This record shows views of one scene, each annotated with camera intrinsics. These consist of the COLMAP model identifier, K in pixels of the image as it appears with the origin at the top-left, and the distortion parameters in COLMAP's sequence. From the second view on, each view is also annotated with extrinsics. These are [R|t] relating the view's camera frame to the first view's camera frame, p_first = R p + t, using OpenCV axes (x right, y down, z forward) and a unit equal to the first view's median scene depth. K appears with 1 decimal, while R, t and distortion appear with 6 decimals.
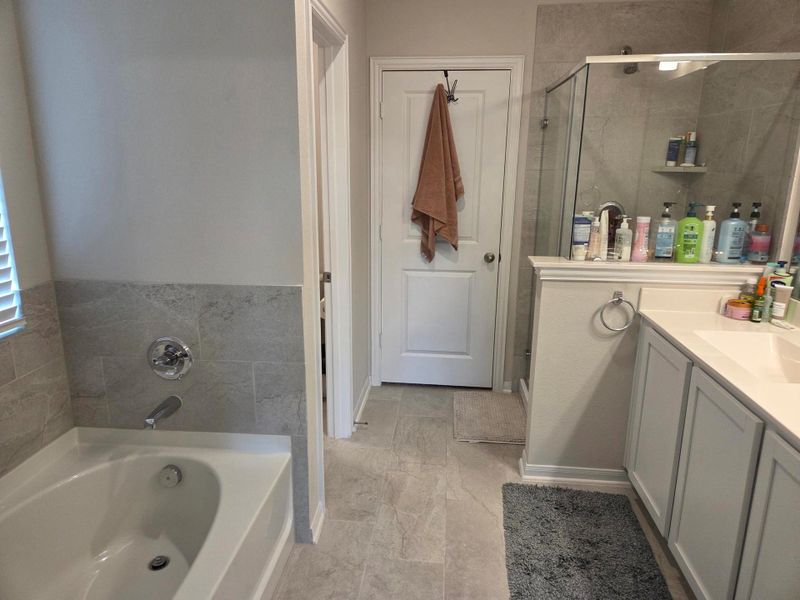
lens RADIAL K [[538.9, 0, 398.9], [0, 538.9, 294.7], [0, 0, 1]] dist [0.035761, -0.009447]
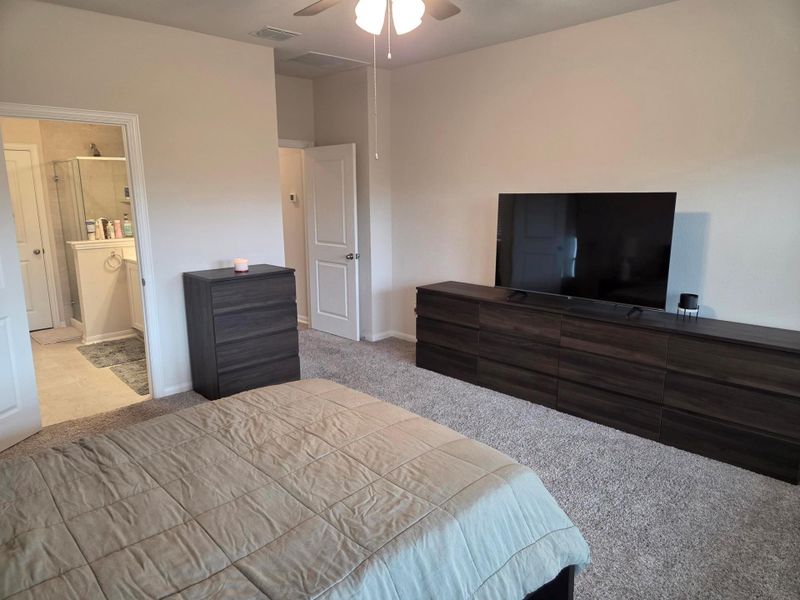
lens RADIAL K [[538.9, 0, 396.8], [0, 538.9, 297.7], [0, 0, 1]] dist [0.035761, -0.009447]
pose [[0.656254, -0.158773, 0.737646, -0.565272], [0.196505, 0.979839, 0.036081, 0.345880], [-0.728503, 0.121273, 0.674223, -1.476895]]
